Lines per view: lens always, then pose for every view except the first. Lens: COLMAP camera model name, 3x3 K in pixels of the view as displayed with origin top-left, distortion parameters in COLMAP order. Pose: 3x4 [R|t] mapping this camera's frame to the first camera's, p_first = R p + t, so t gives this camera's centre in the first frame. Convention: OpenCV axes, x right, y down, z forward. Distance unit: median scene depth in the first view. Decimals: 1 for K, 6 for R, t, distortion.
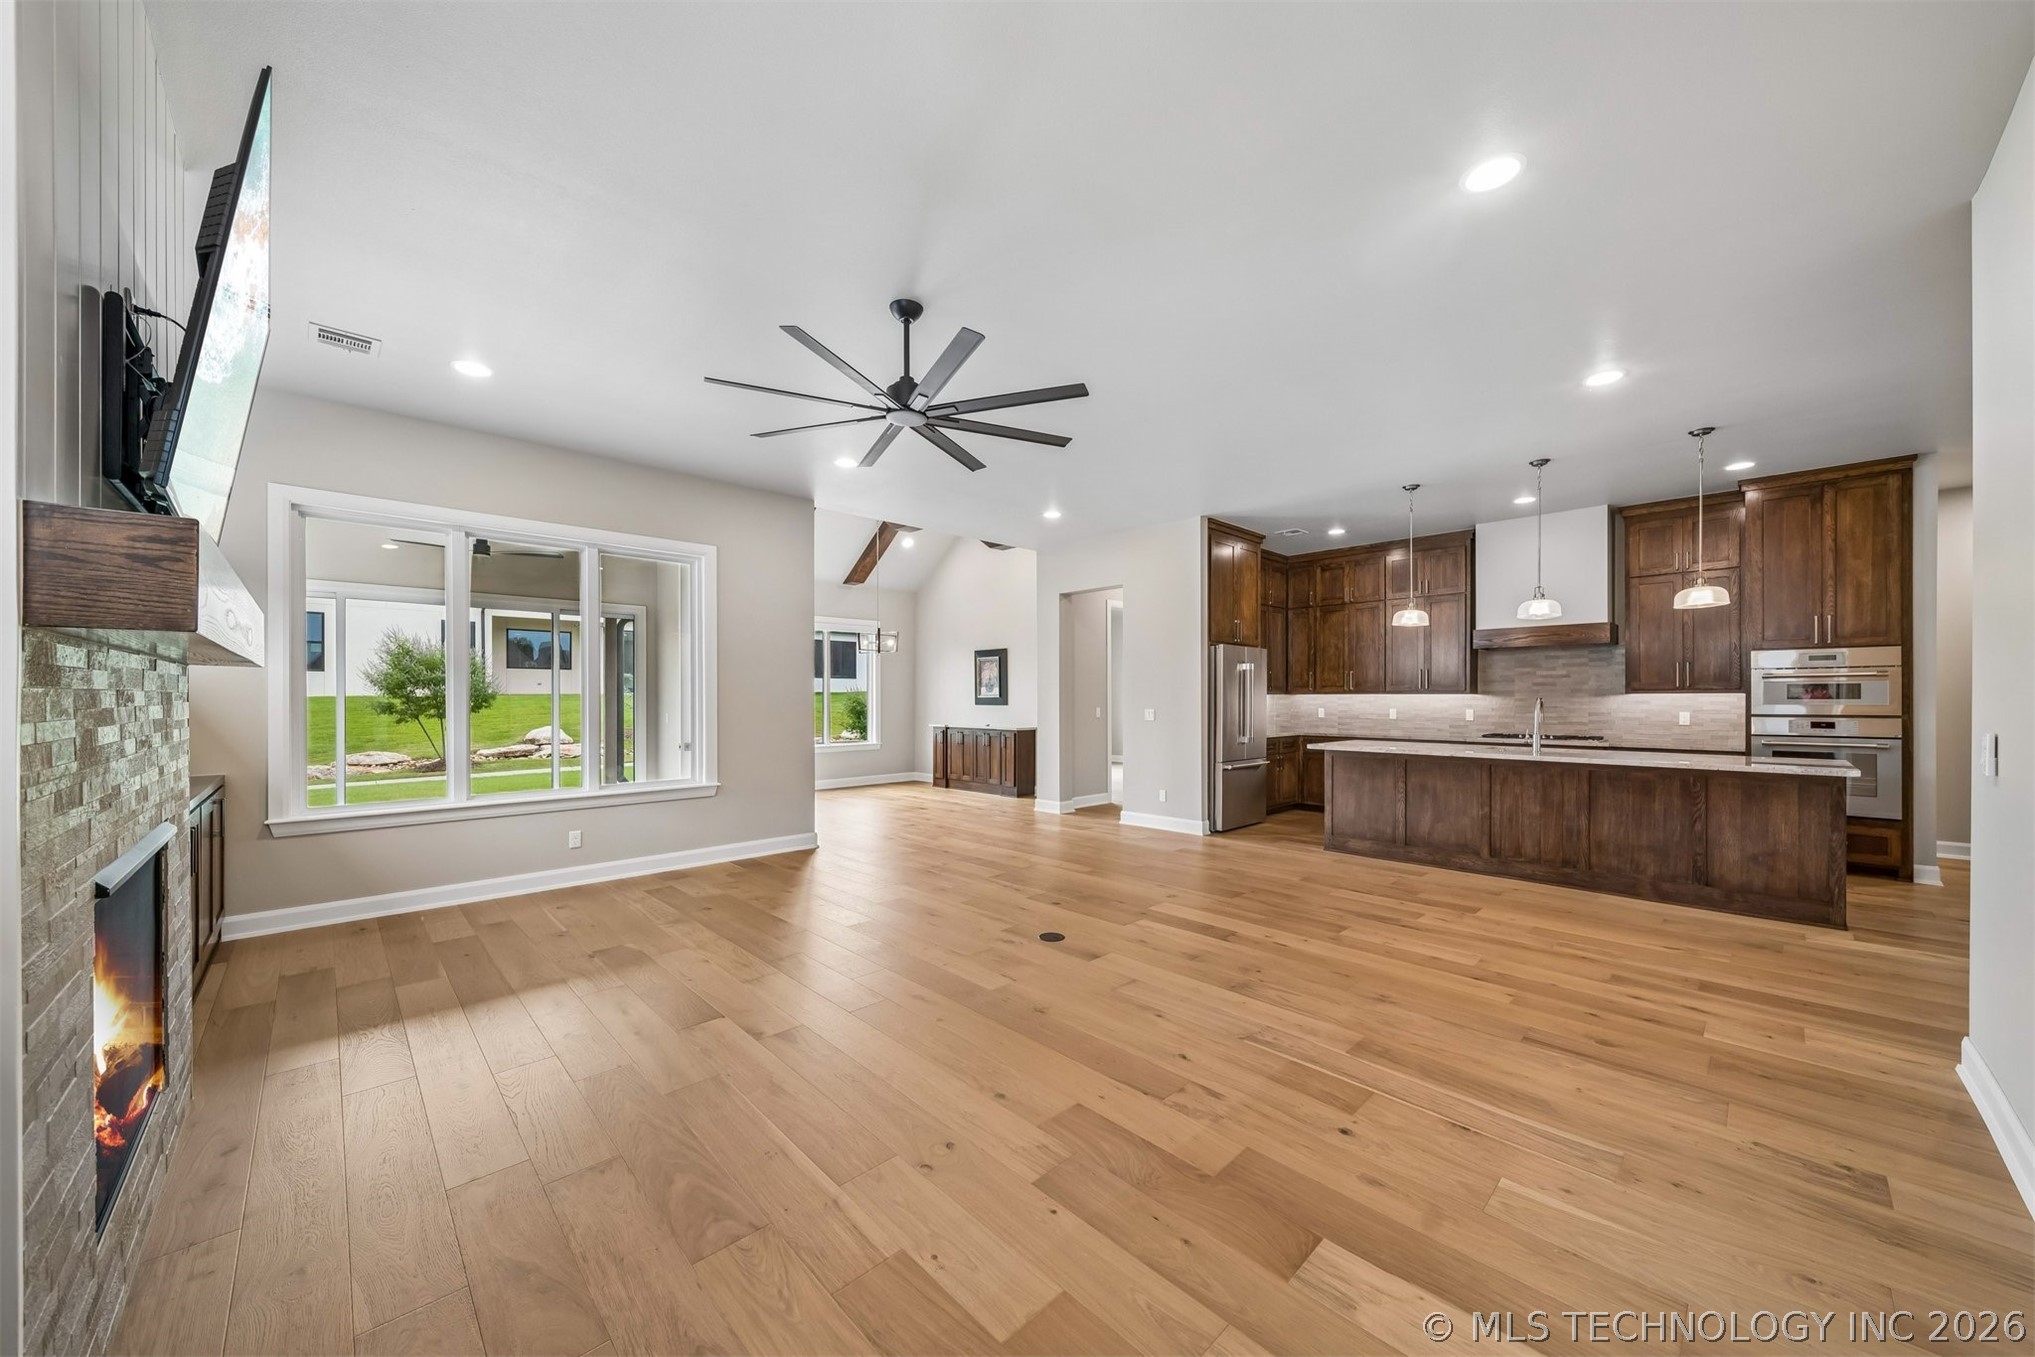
lens RADIAL K [[716.4, 0, 1024.8], [0, 716.4, 698.7], [0, 0, 1]] dist [0.005654, -0.001400]
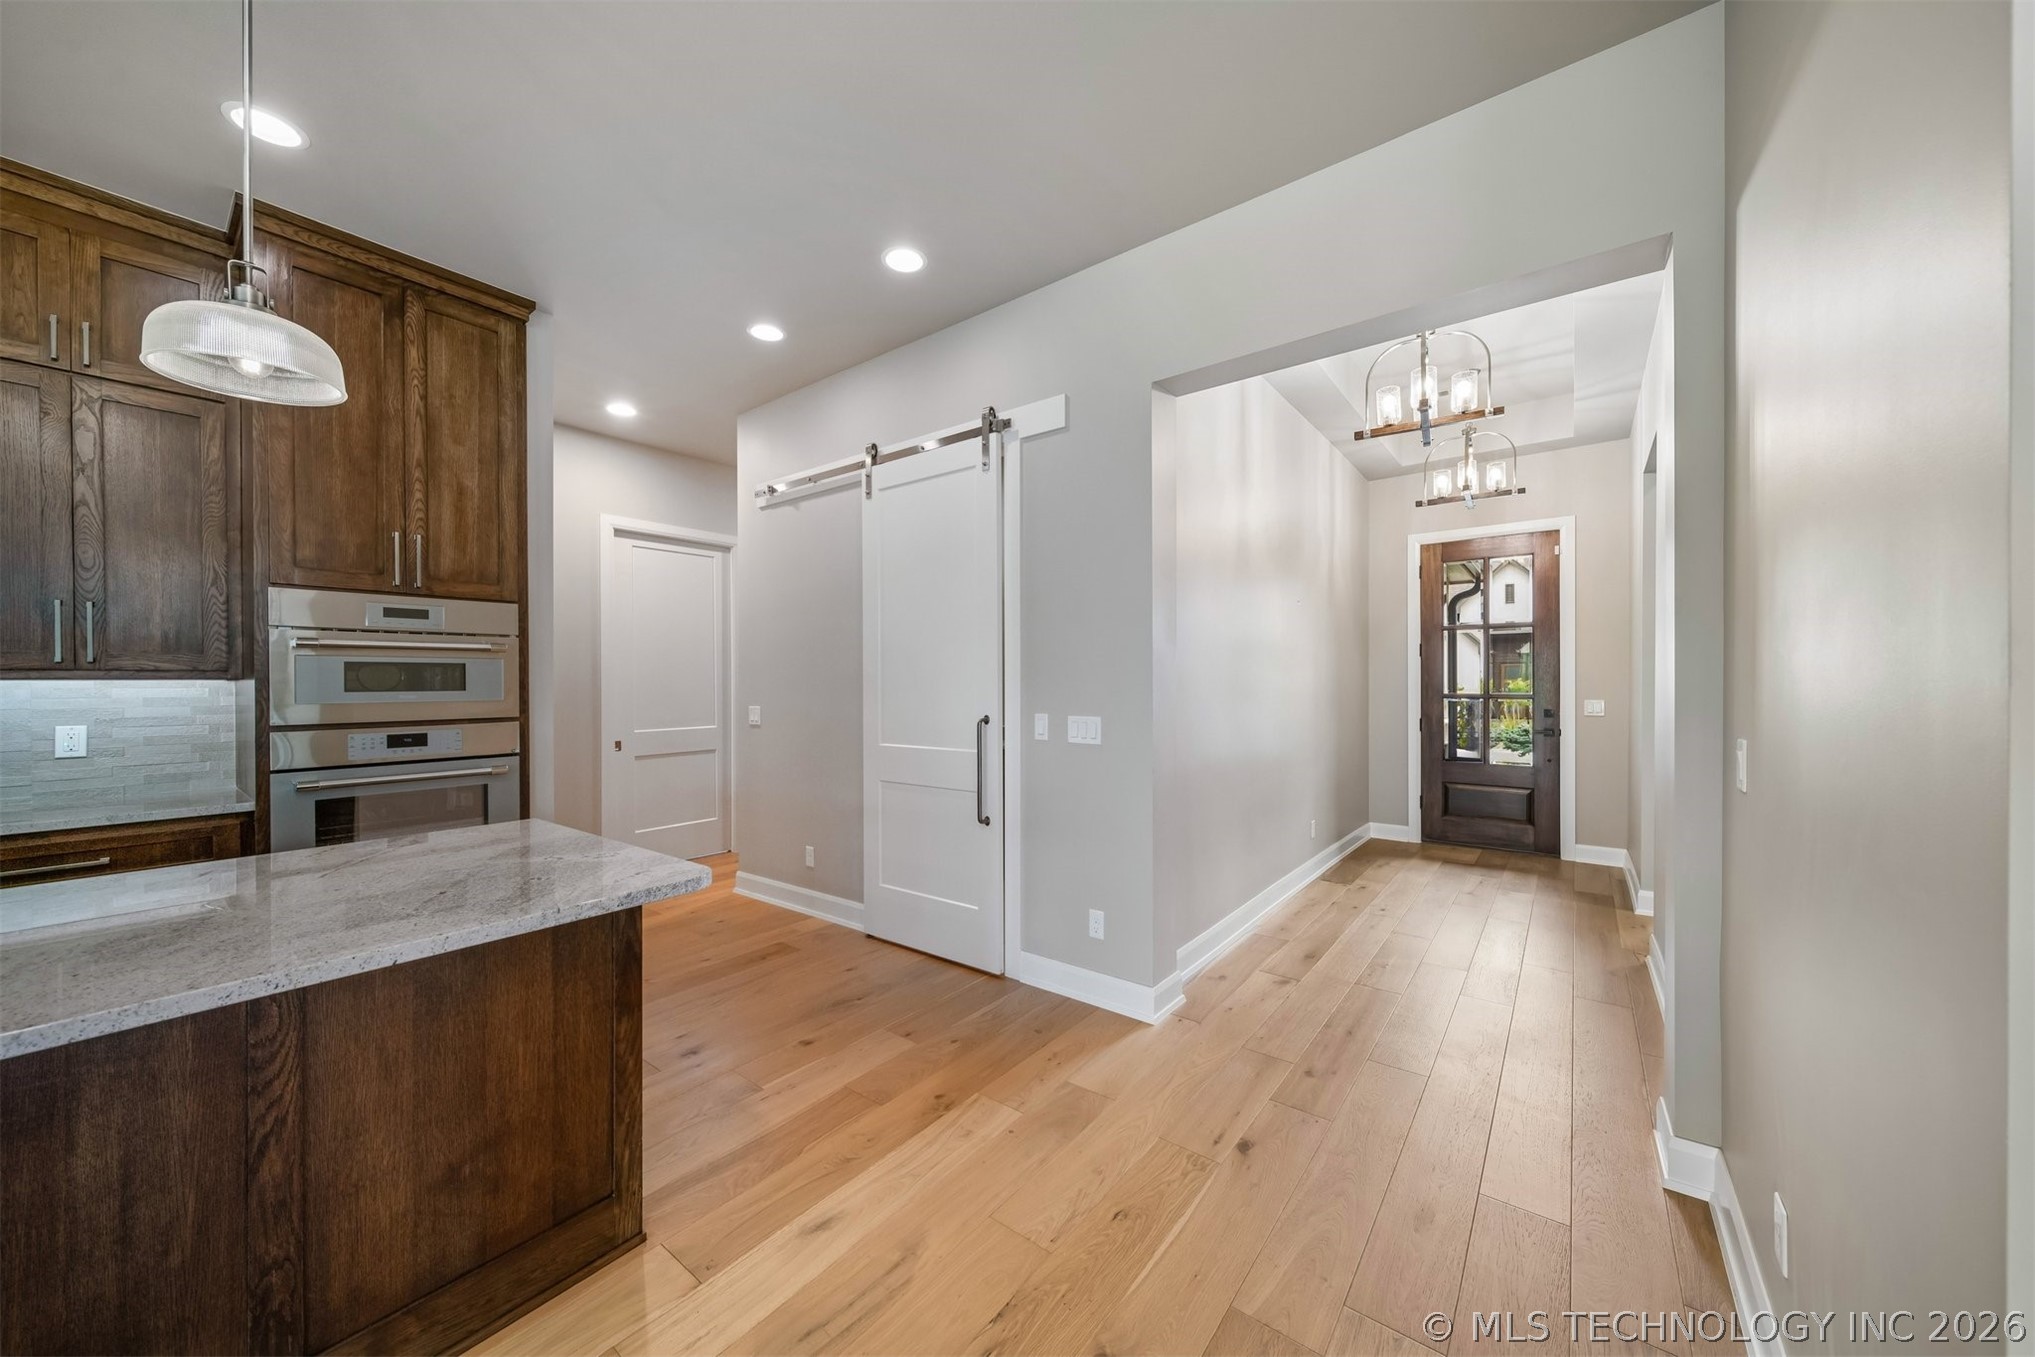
lens RADIAL K [[716.4, 0, 1026.1], [0, 716.4, 683.9], [0, 0, 1]] dist [0.005654, -0.001400]
pose [[-0.148354, -0.000989, 0.988934, 0.509772], [0.005344, 0.999984, 0.001802, -0.003338], [-0.988920, 0.005552, -0.148347, 0.618860]]
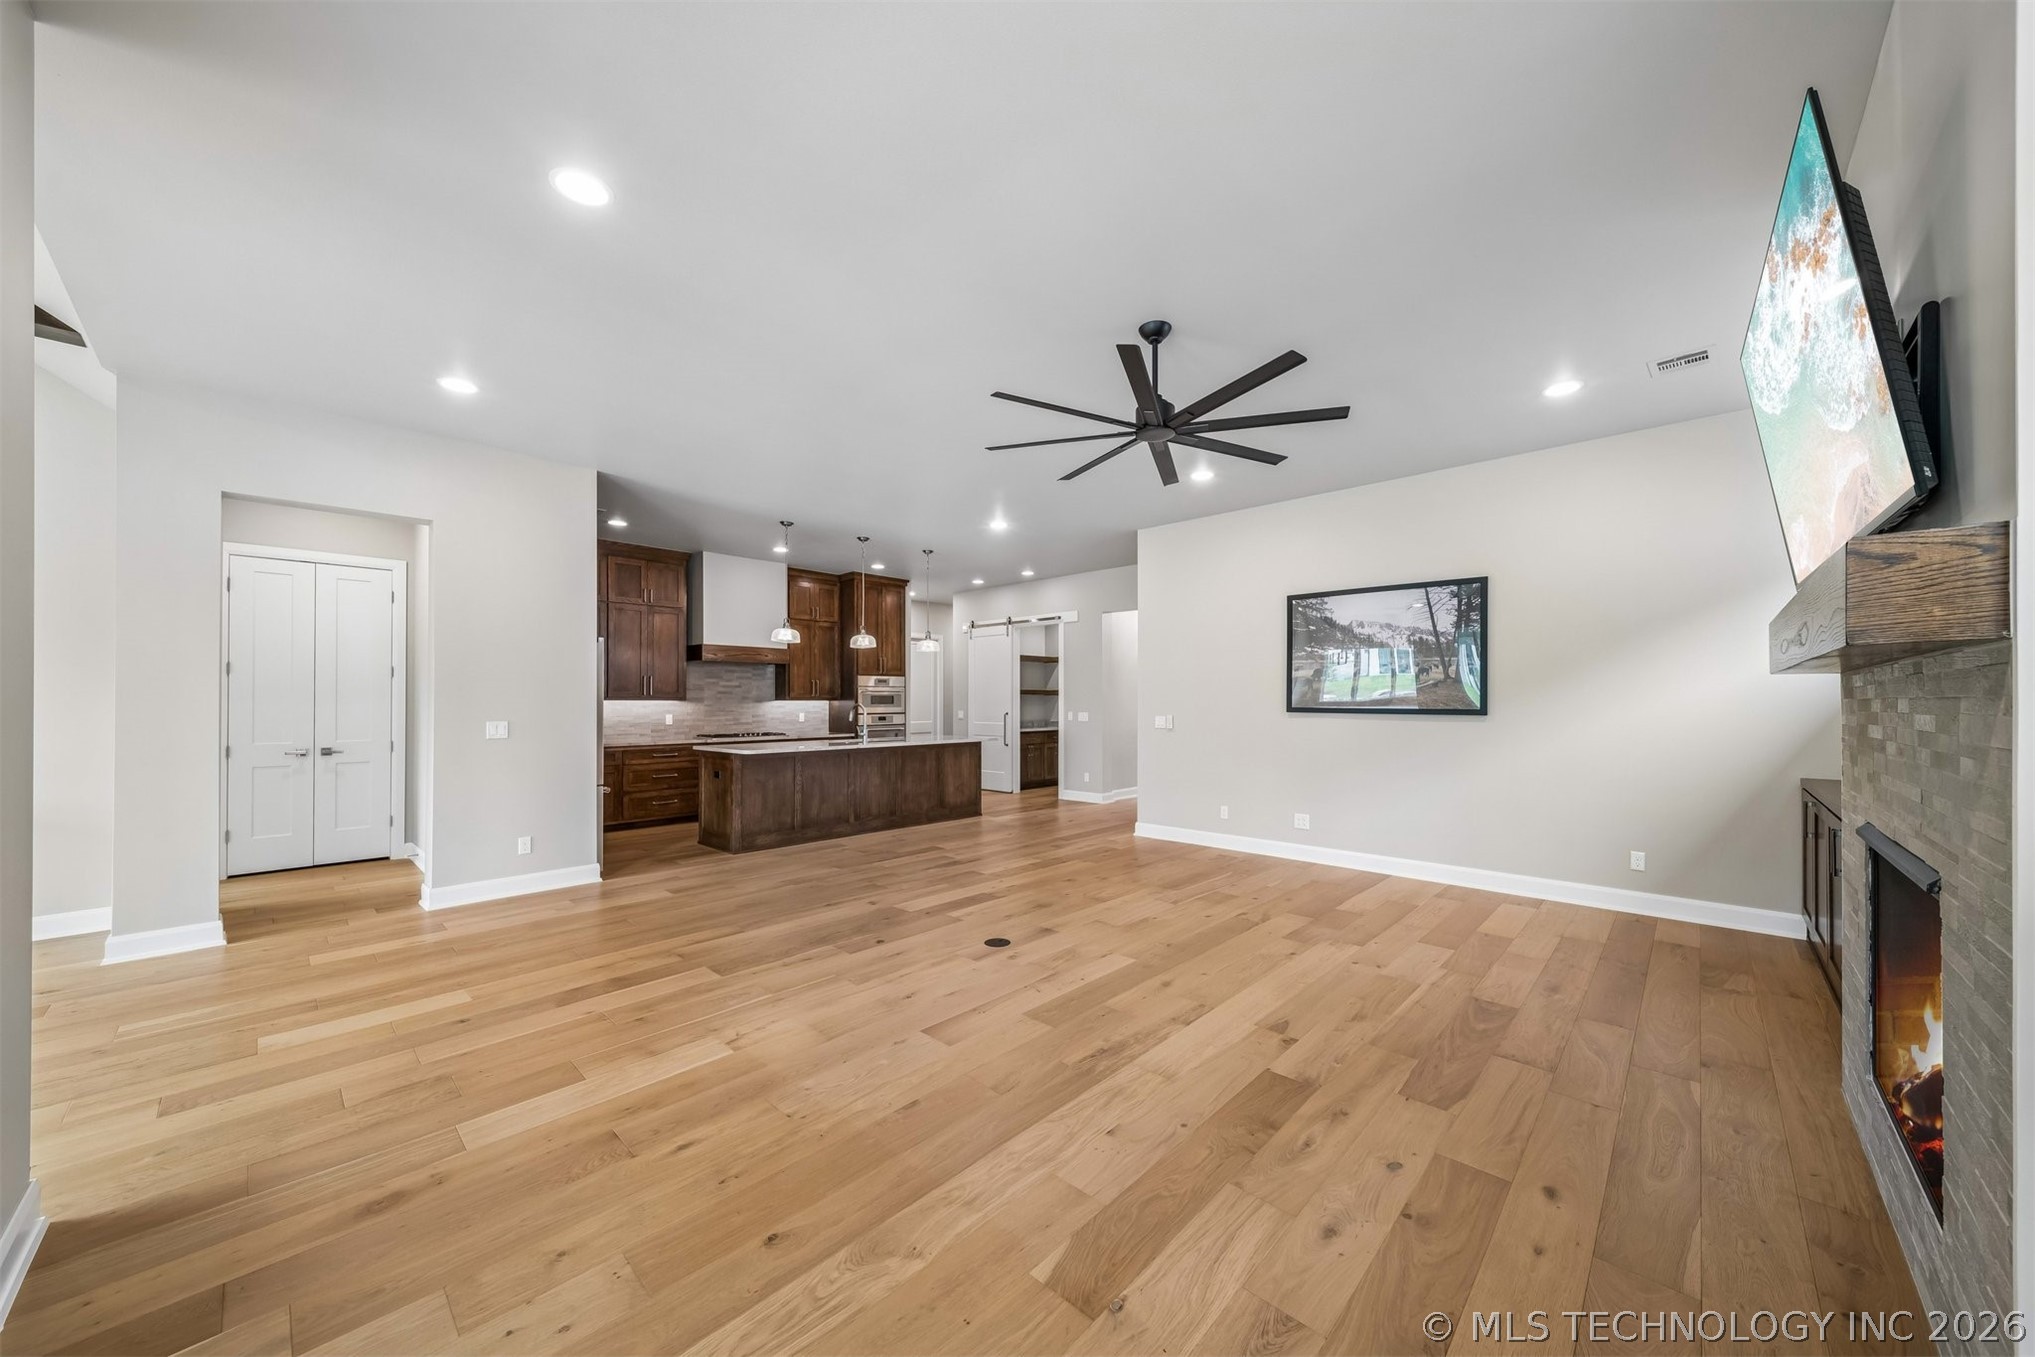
lens RADIAL K [[716.4, 0, 1023.9], [0, 716.4, 699.6], [0, 0, 1]] dist [0.005654, -0.001400]
pose [[-0.044977, 0.004252, 0.998979, -0.687598], [0.002974, 0.999987, -0.004122, -0.002467], [-0.998984, 0.002786, -0.044989, 0.715901]]
